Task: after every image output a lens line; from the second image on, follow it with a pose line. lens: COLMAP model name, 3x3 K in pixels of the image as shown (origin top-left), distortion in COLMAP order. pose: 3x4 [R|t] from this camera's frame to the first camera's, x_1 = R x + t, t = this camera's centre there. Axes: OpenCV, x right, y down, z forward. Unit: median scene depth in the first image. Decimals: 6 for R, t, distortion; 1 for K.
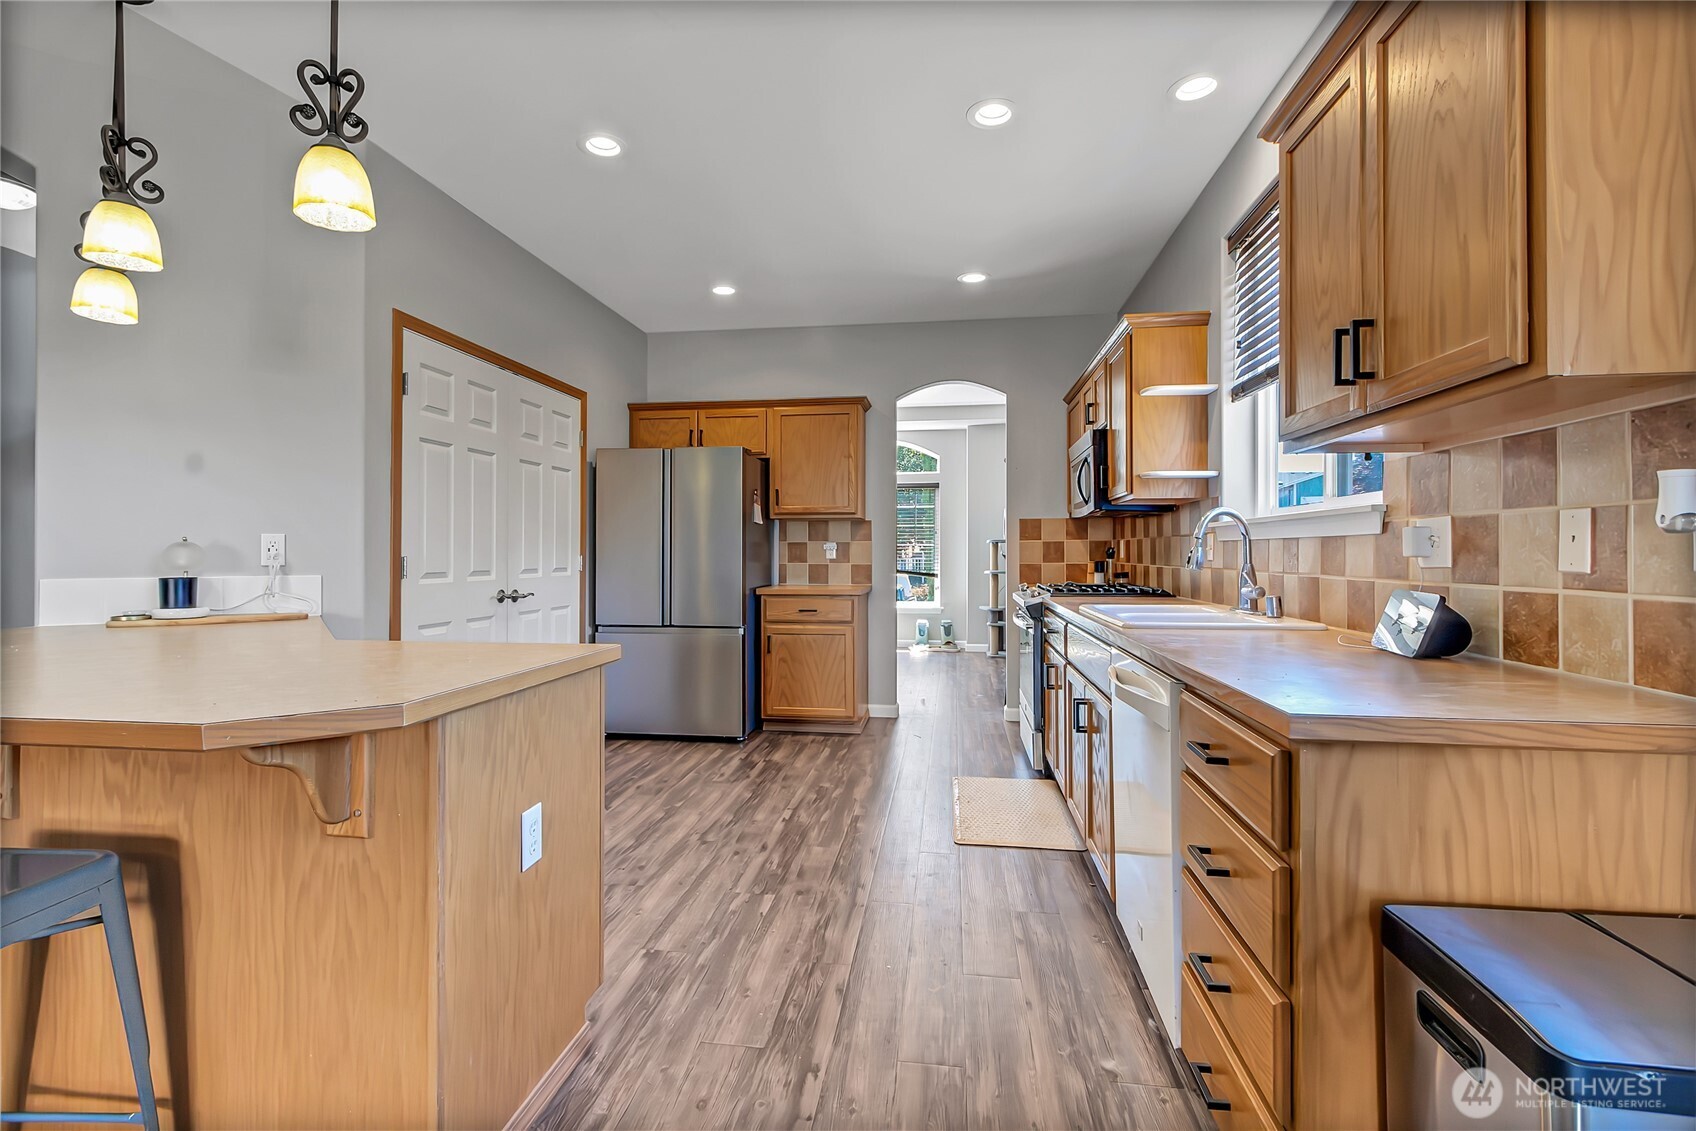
lens RADIAL K [[756.3, 0, 846.7], [0, 756.3, 548.9], [0, 0, 1]] dist [0.000396, 0.000371]
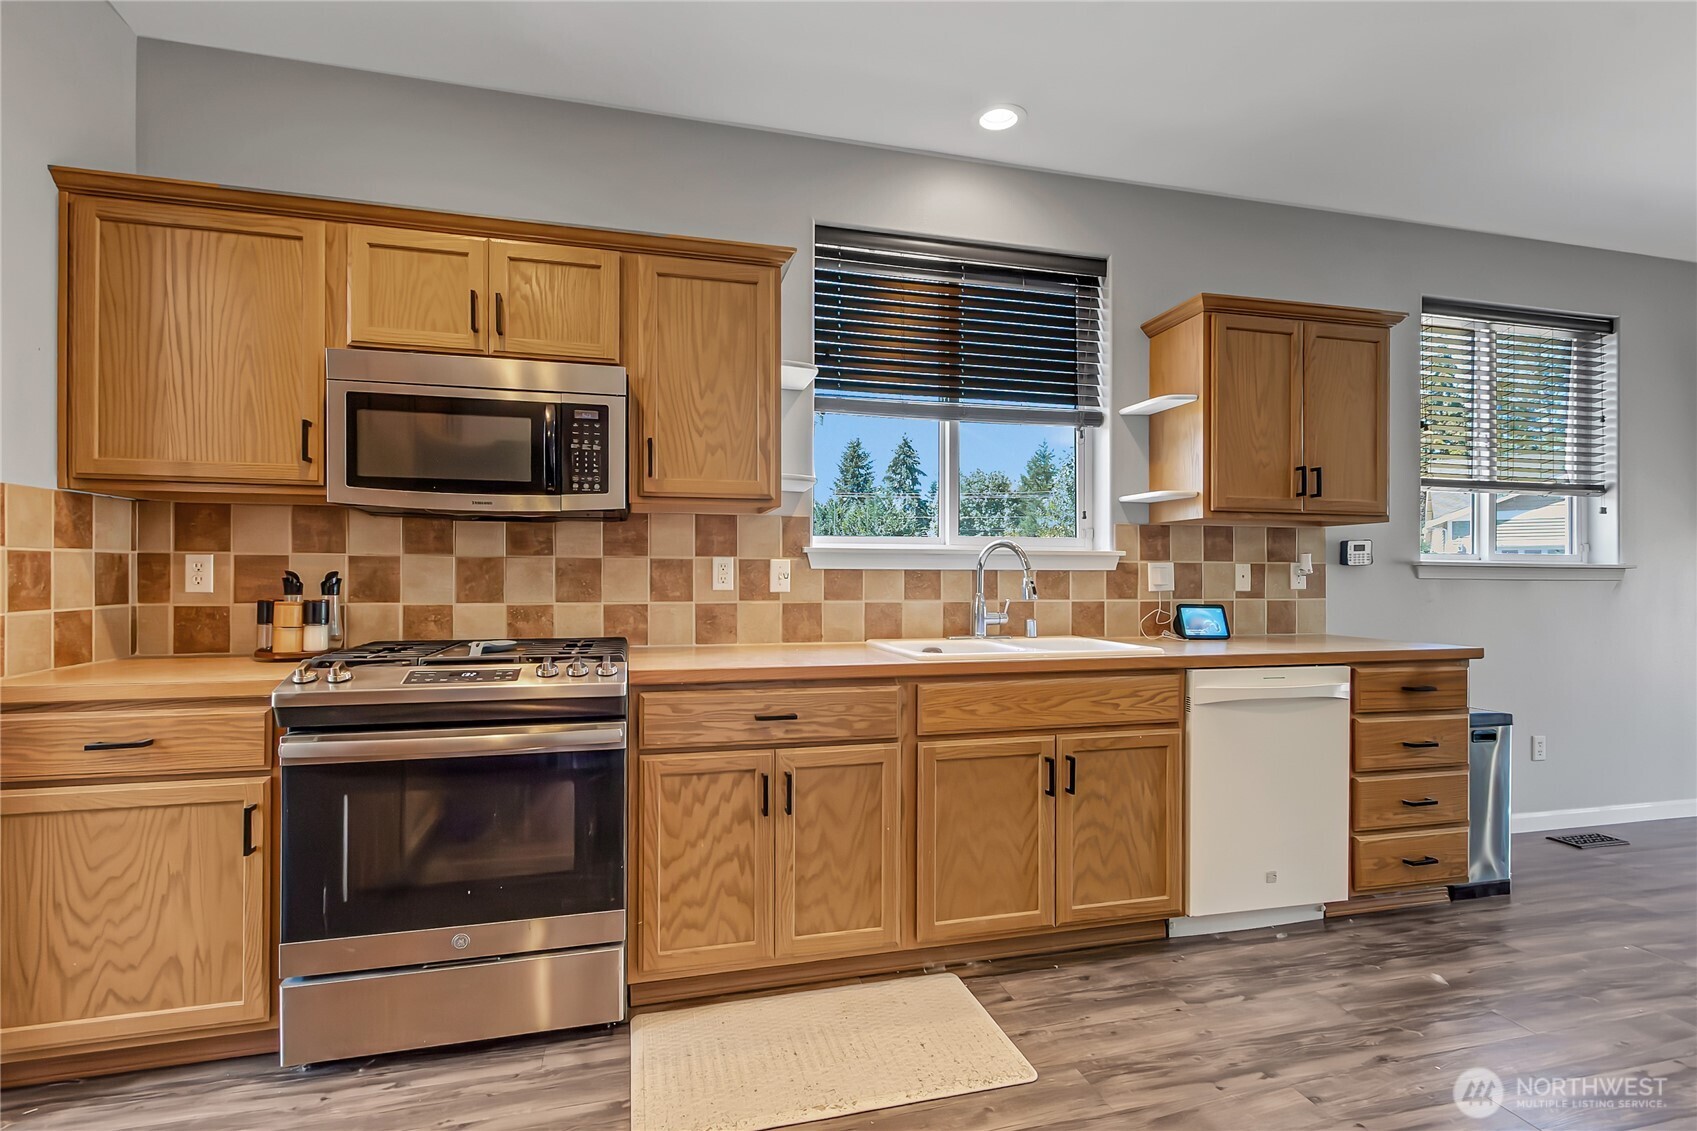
lens RADIAL K [[784.4, 0, 821.3], [0, 784.4, 571.0], [0, 0, 1]] dist [0.002599, 0.000288]
pose [[-0.365899, 0.004866, 0.930642, -0.367901], [-0.007014, 0.999944, -0.007986, -0.000549], [-0.930628, -0.009449, -0.365844, 1.401591]]
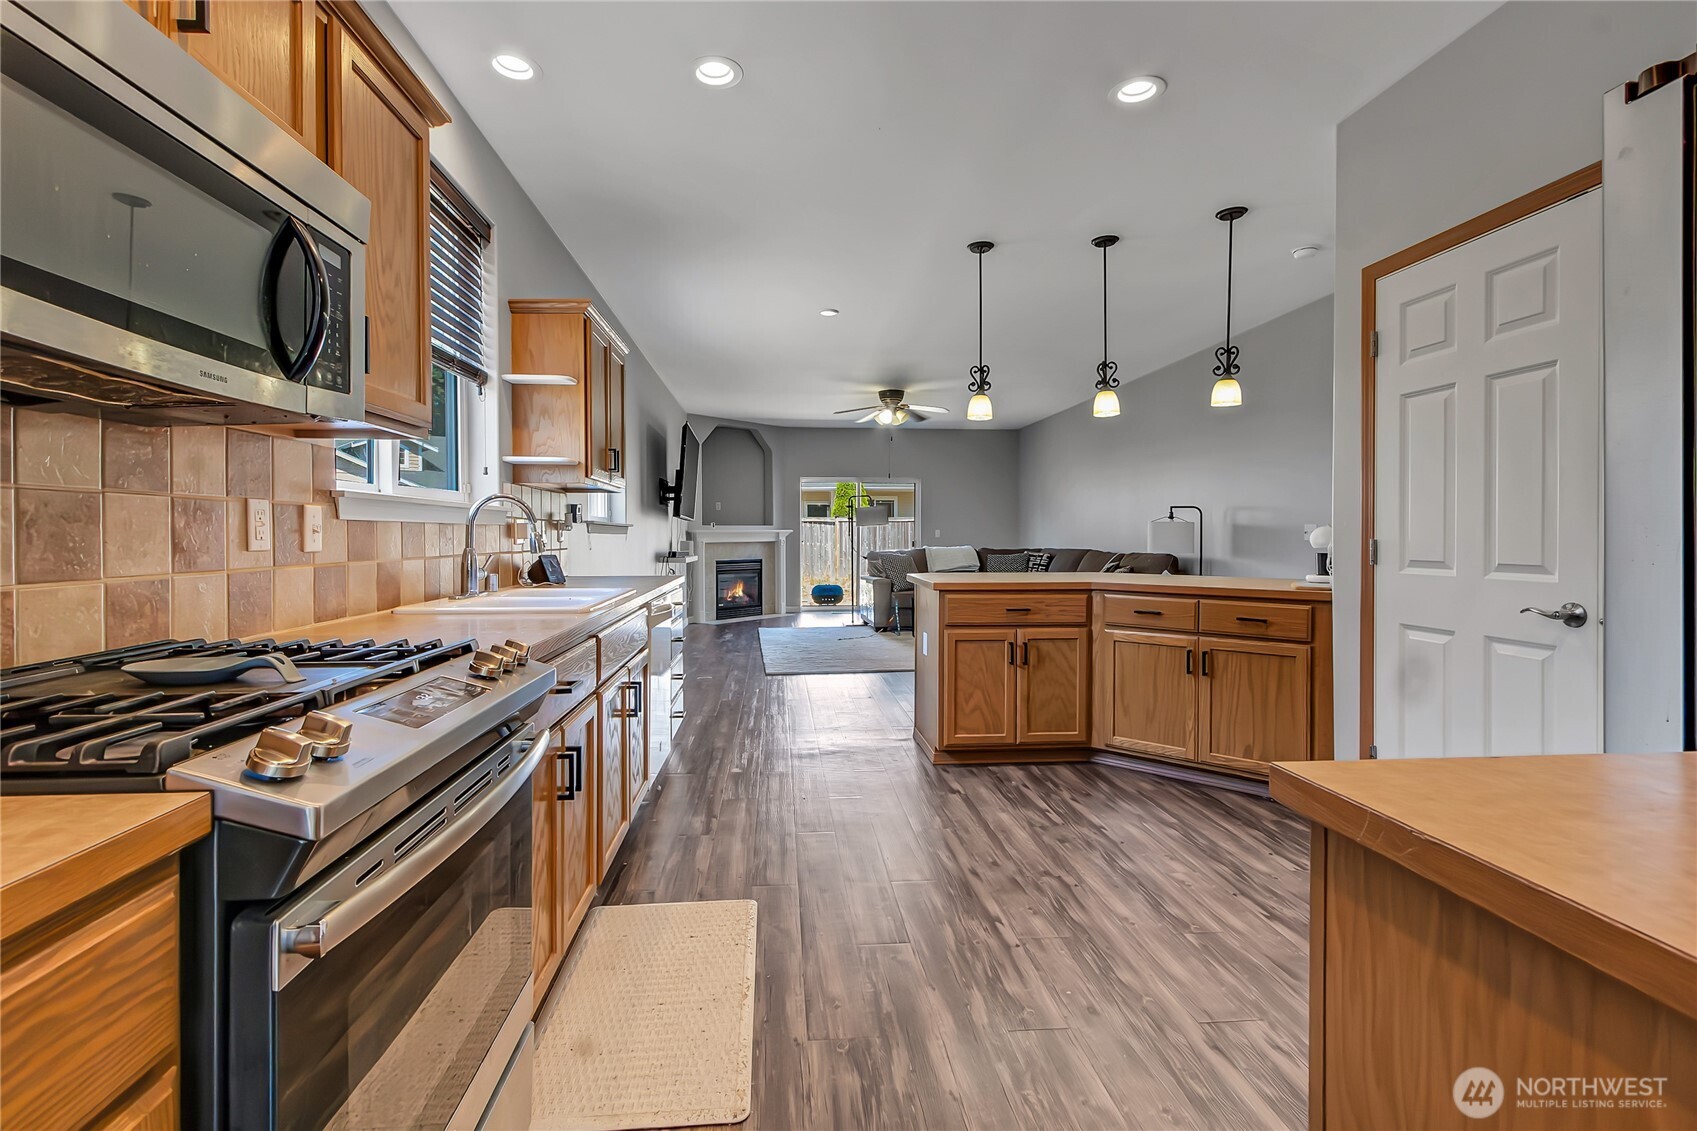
lens RADIAL K [[791.3, 0, 842.5], [0, 791.3, 541.4], [0, 0, 1]] dist [0.000920, -0.000100]
pose [[-0.975559, 0.004224, -0.219697, 0.238600], [0.003225, 0.999983, 0.004905, 0.006217], [0.219714, 0.004076, -0.975556, 1.852825]]
